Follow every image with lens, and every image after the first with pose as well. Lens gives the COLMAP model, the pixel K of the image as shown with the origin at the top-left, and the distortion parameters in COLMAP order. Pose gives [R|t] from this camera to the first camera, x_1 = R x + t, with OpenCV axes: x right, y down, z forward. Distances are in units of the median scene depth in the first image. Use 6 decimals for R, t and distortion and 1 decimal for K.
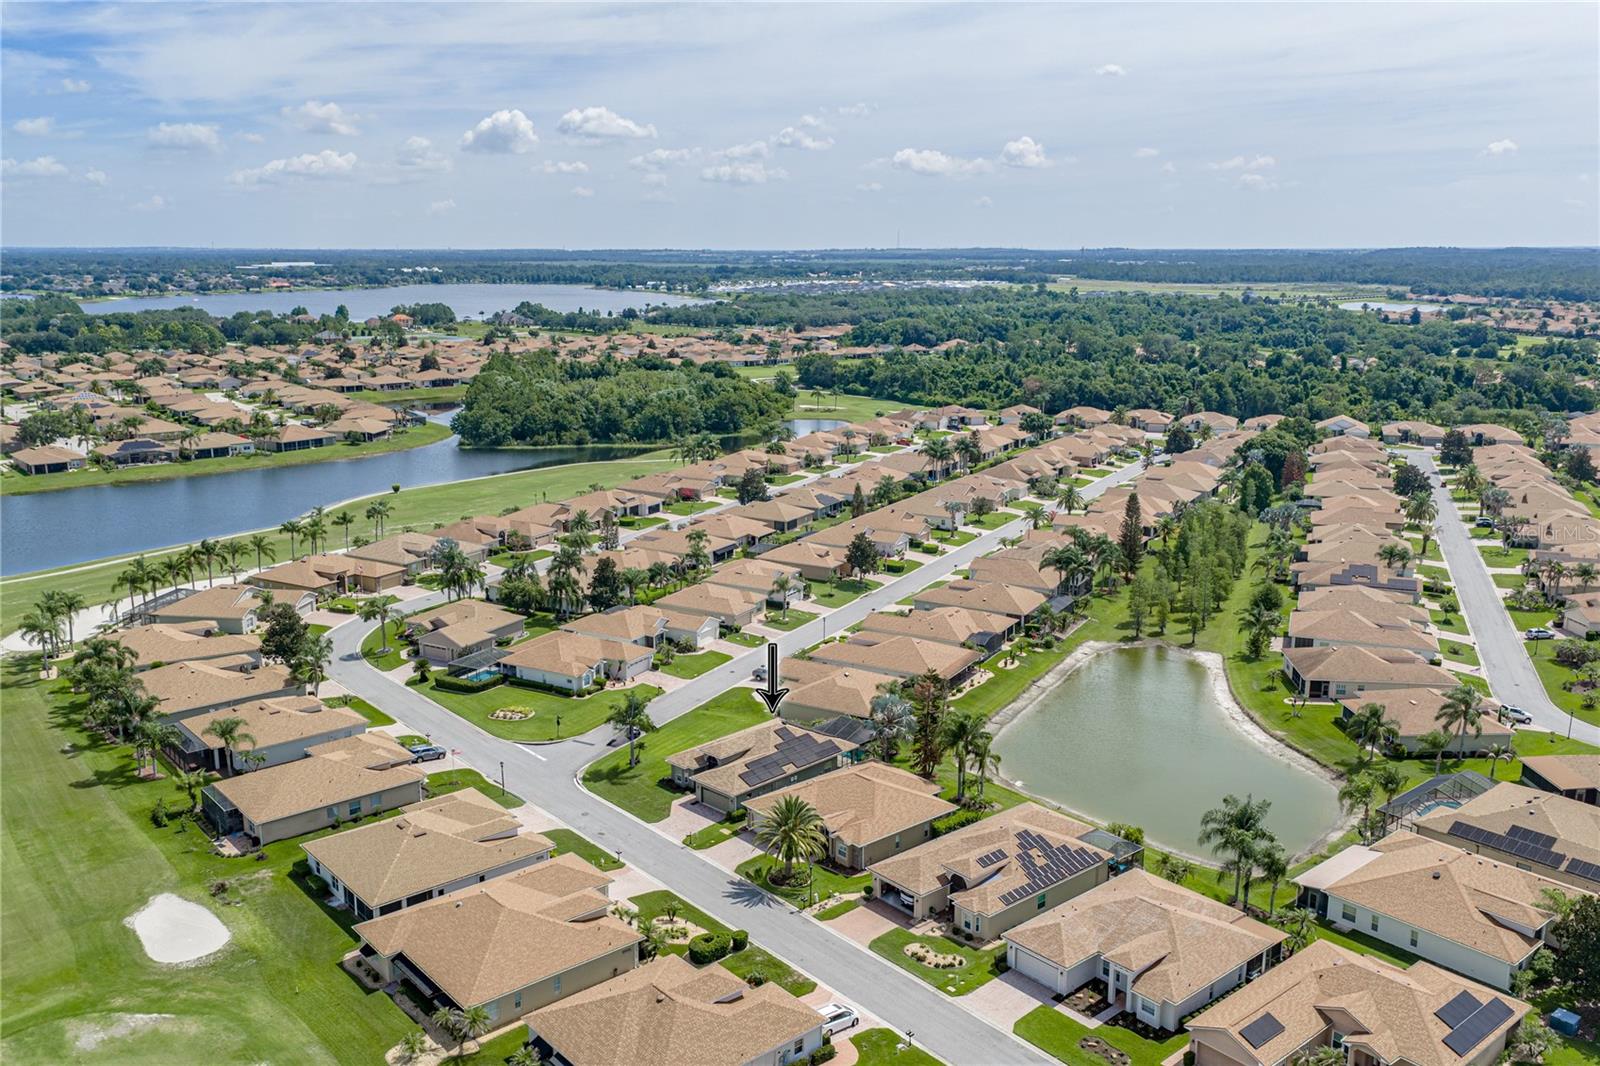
lens RADIAL K [[1319.1, 0, 800.0], [0, 1319.1, 533.0], [0, 0, 1]] dist [0.031282, -0.008257]
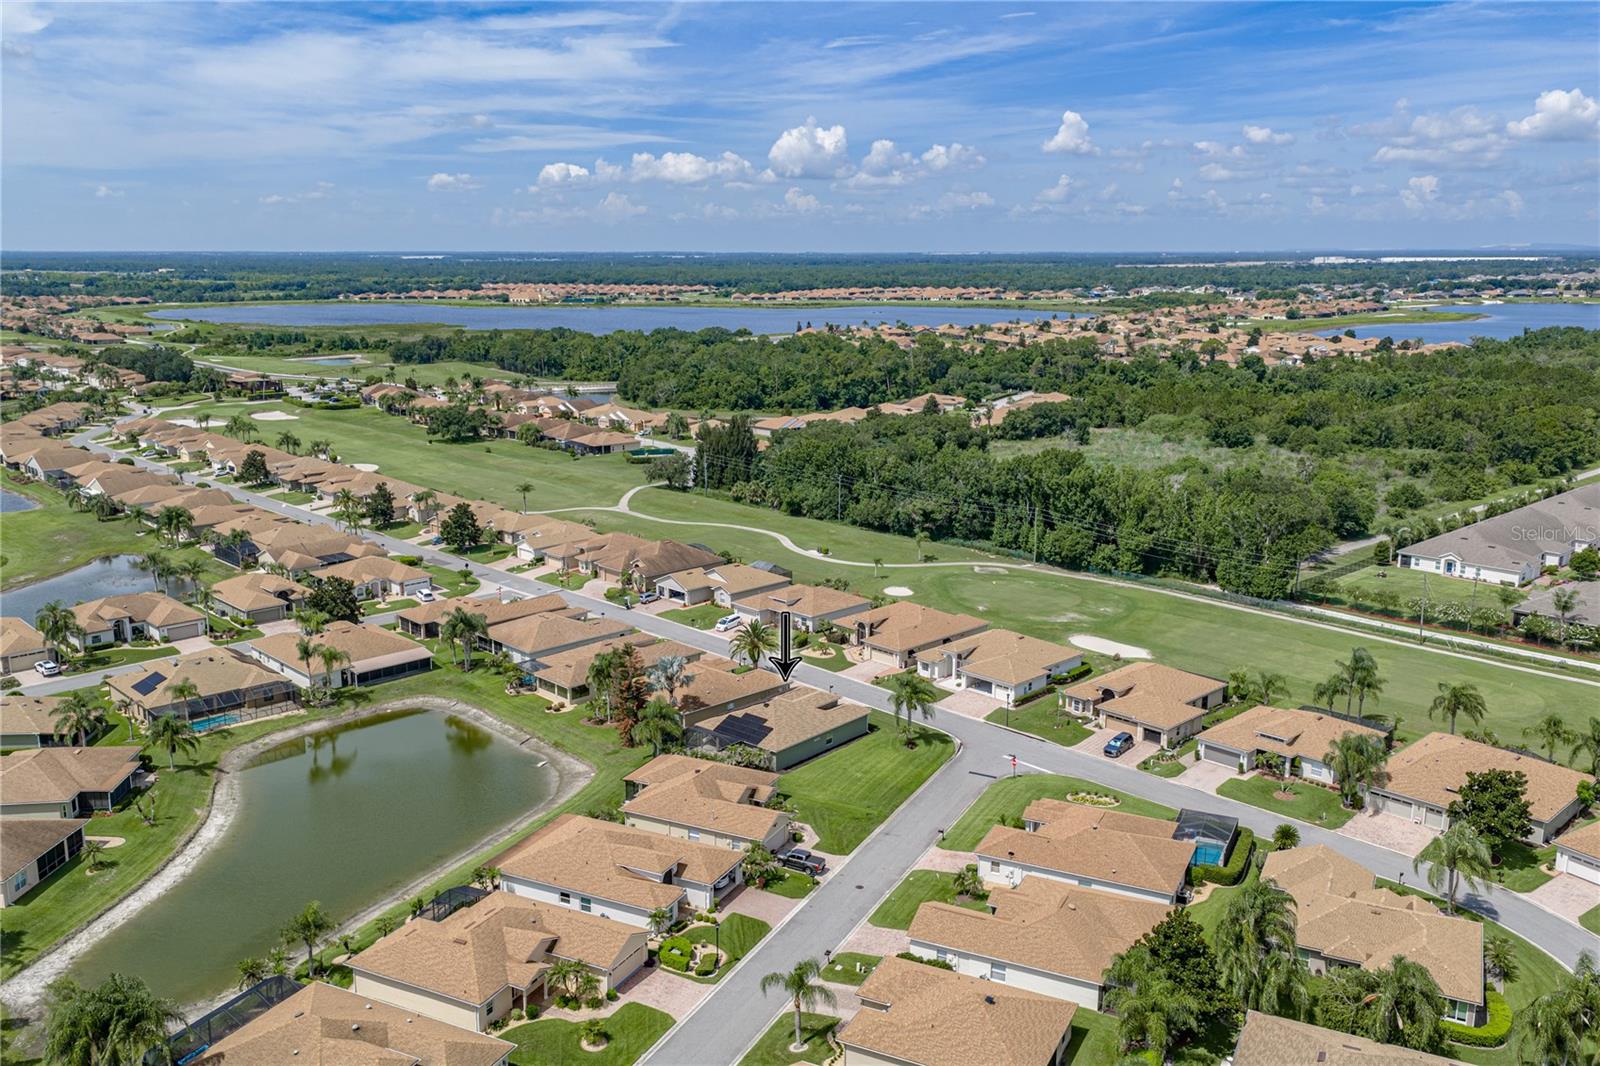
lens RADIAL K [[1319.1, 0, 800.0], [0, 1319.1, 533.0], [0, 0, 1]] dist [0.031282, -0.008257]
pose [[-0.998462, 0.015027, -0.053367, 0.012436], [-0.008321, 0.911048, 0.412217, -0.336270], [0.054814, 0.412027, -0.909521, 1.551014]]
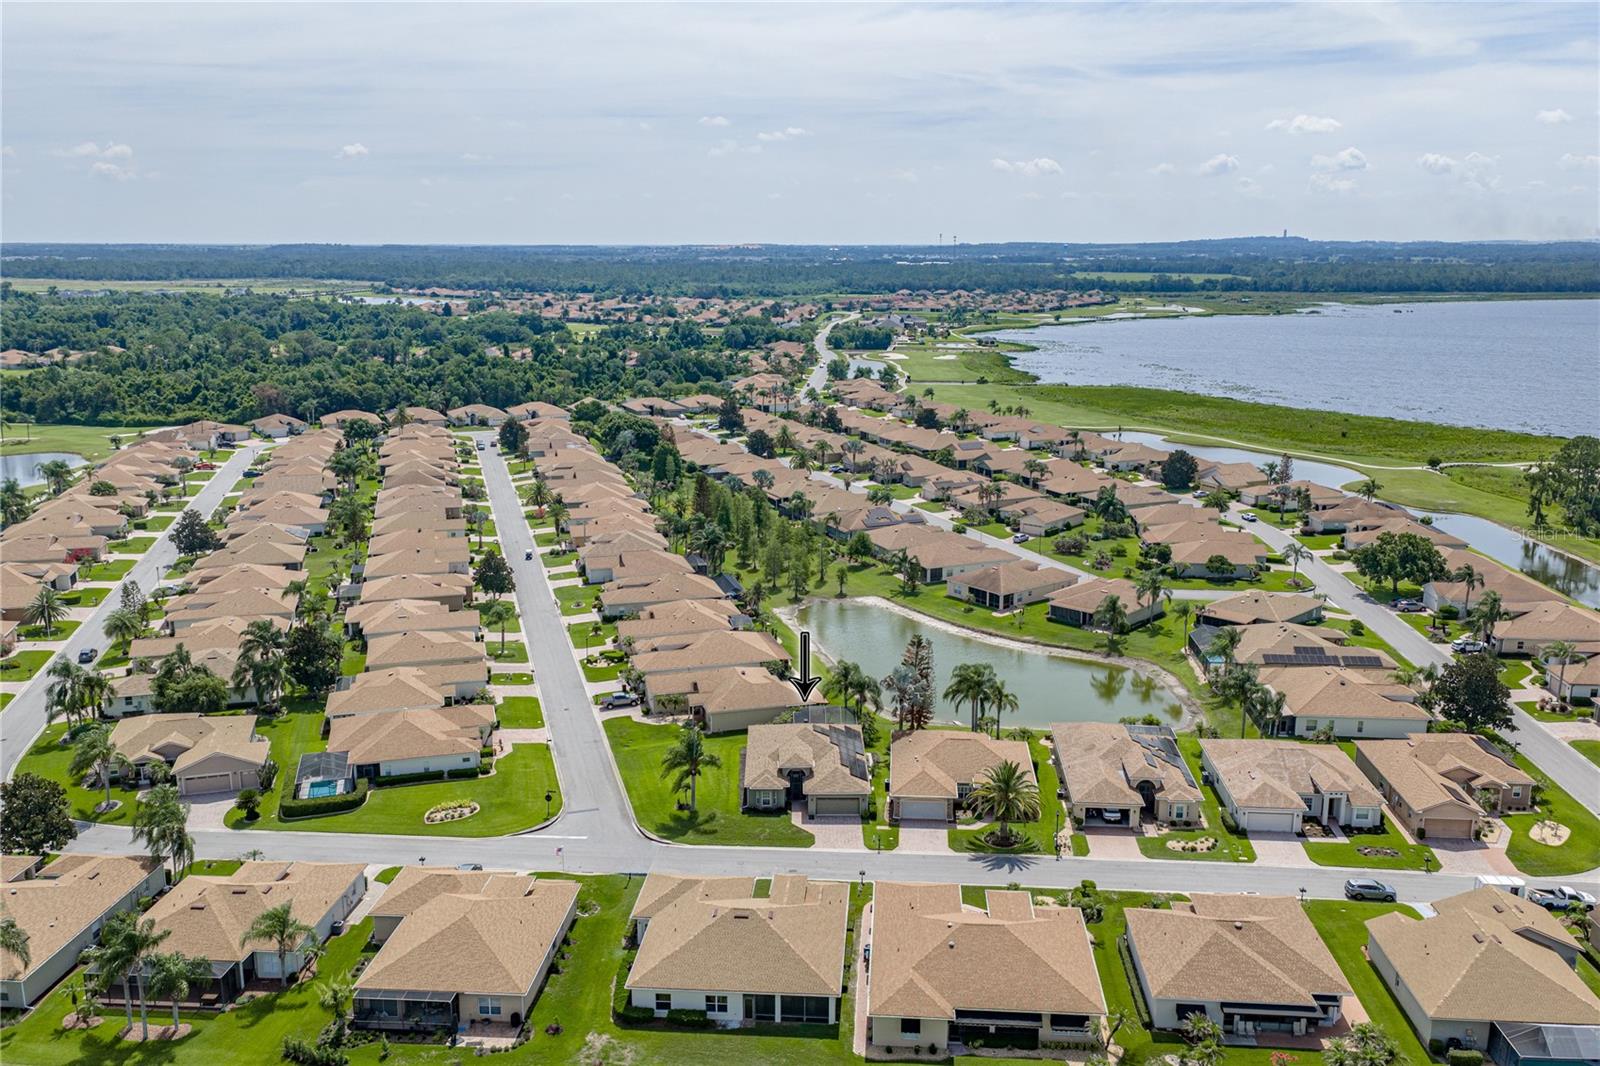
lens RADIAL K [[1321.7, 0, 800.0], [0, 1321.7, 533.0], [0, 0, 1]] dist [0.028930, 0.001226]
pose [[0.705805, -0.151243, 0.692073, -0.559251], [0.149265, 0.986762, 0.063417, -0.049509], [-0.692502, 0.058542, 0.719037, 0.227484]]
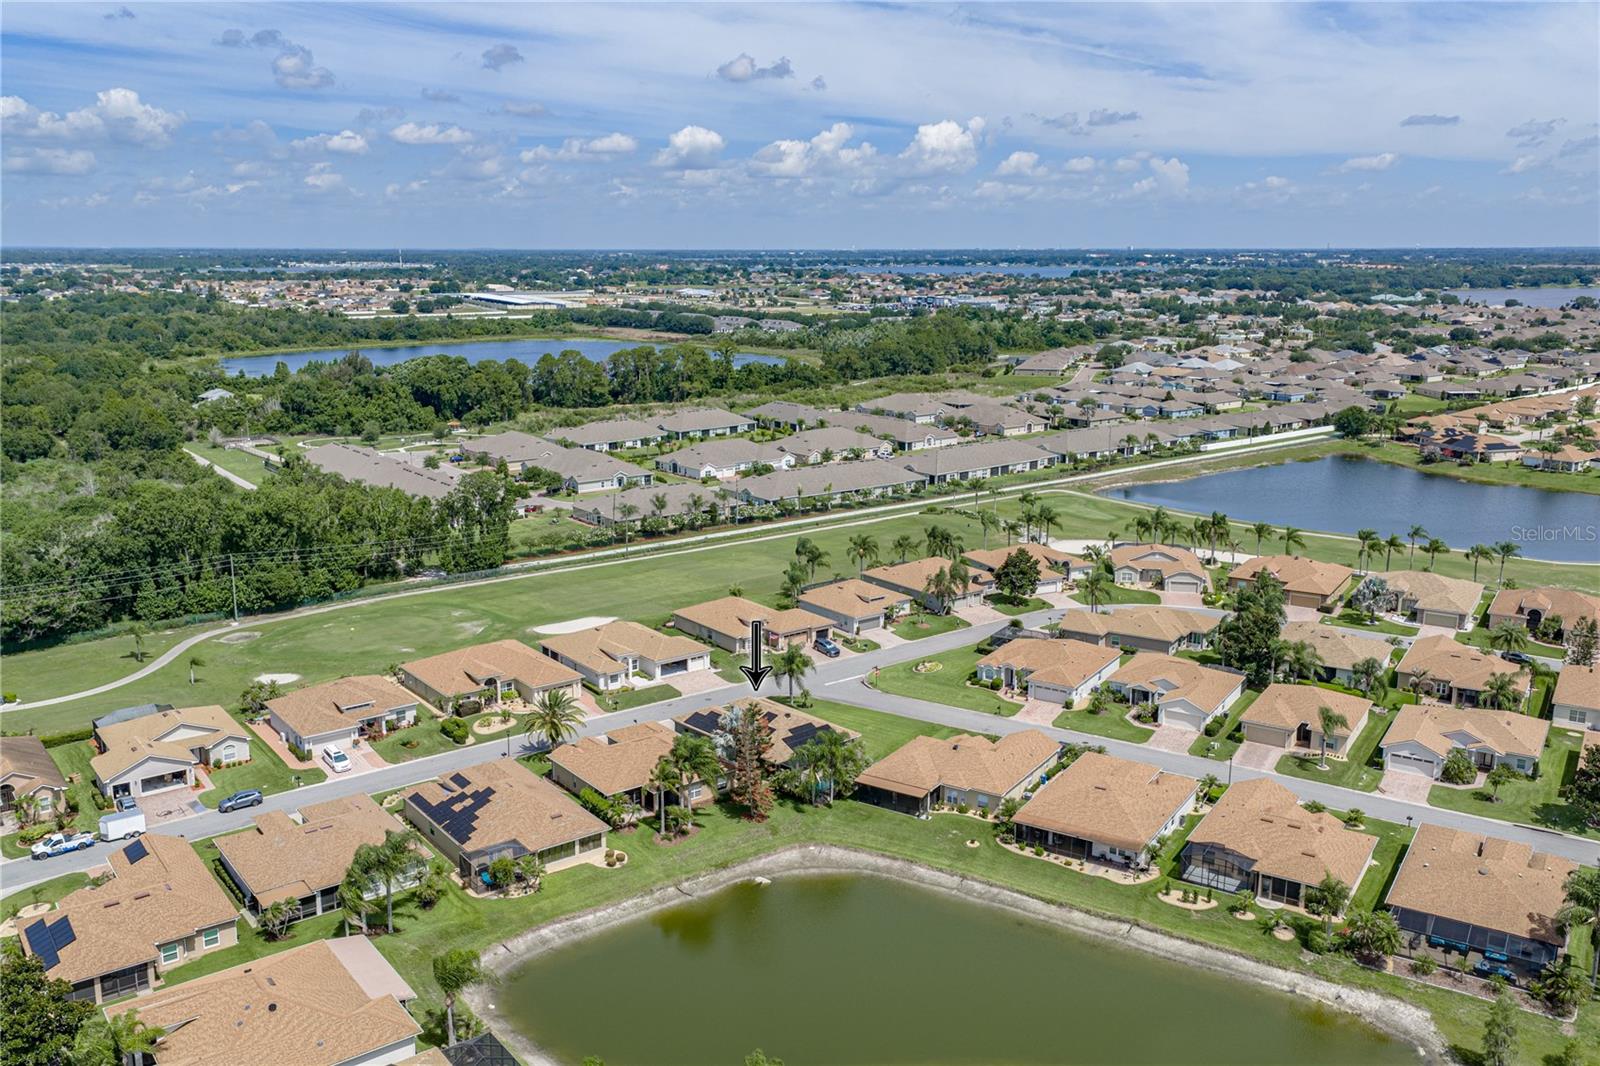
lens RADIAL K [[1321.7, 0, 800.0], [0, 1321.7, 533.0], [0, 0, 1]] dist [0.028930, 0.001226]
pose [[-0.053521, 0.212203, -0.975759, 0.775872], [-0.212186, 0.952427, 0.218767, -0.174445], [0.975763, 0.218751, -0.005949, 0.805738]]
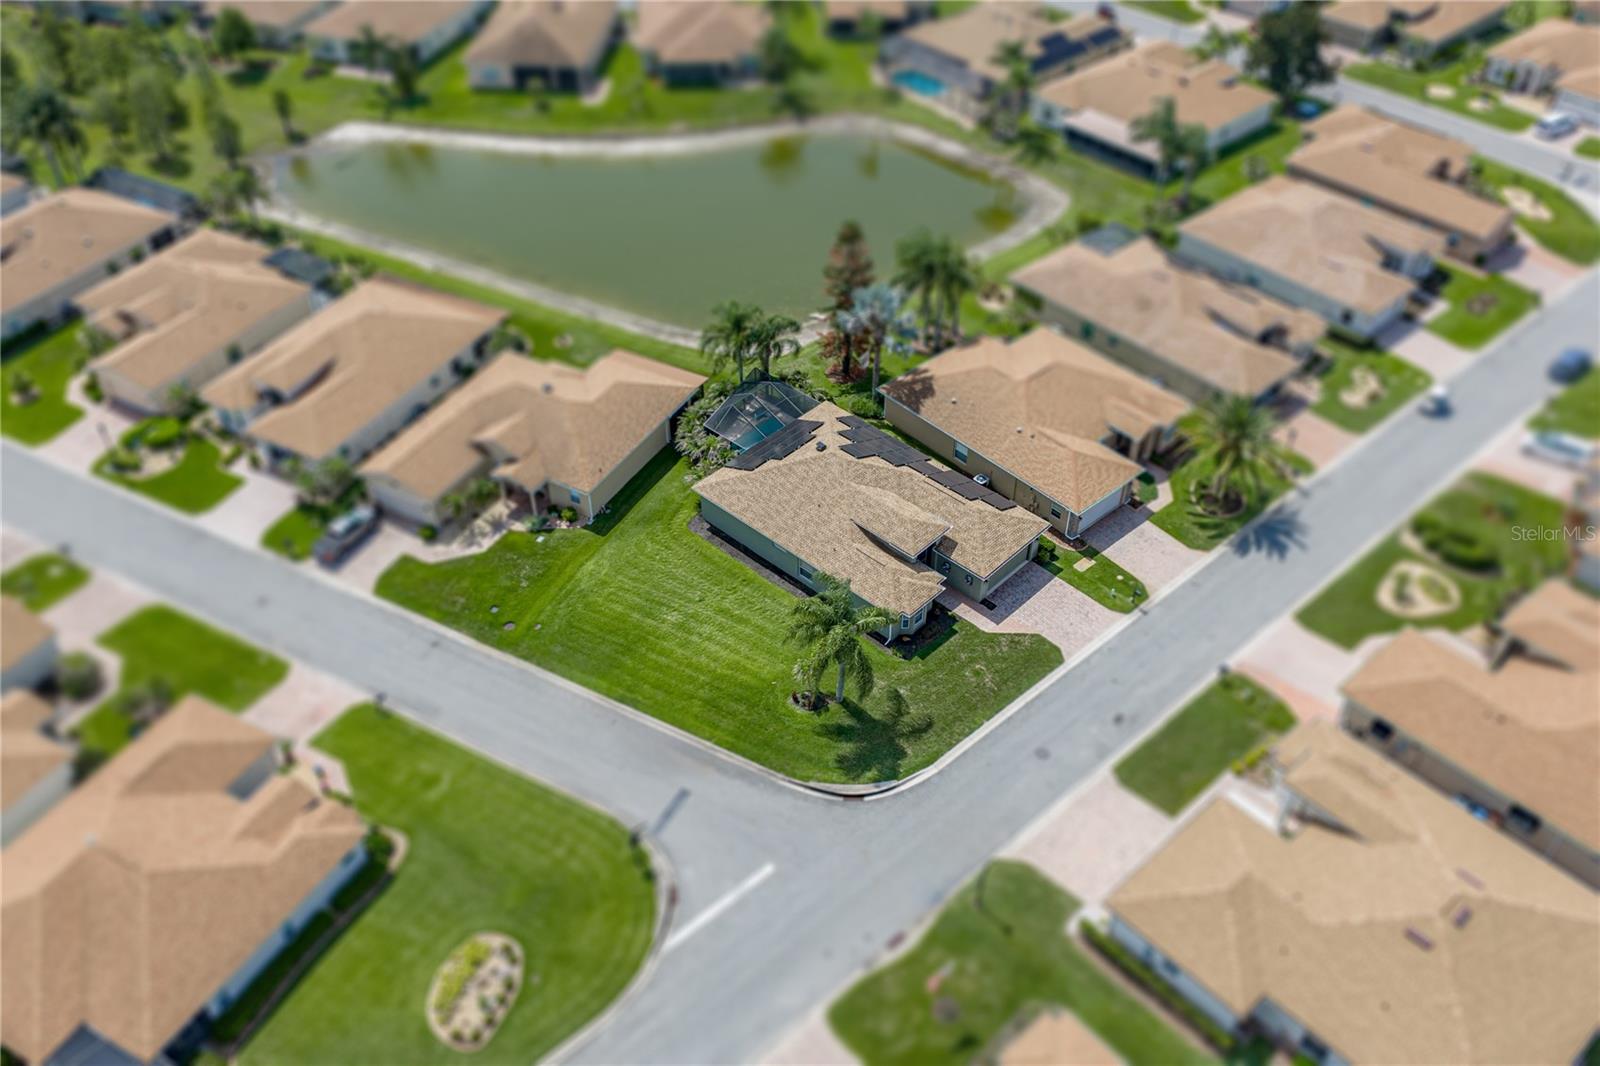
lens RADIAL K [[1327.6, 0, 800.0], [0, 1327.6, 533.0], [0, 0, 1]] dist [0.035430, -0.017866]
pose [[-0.017223, -0.662043, 0.749268, -0.383018], [0.217557, 0.728943, 0.649085, -0.167776], [-0.975896, 0.174188, 0.131477, 0.769012]]
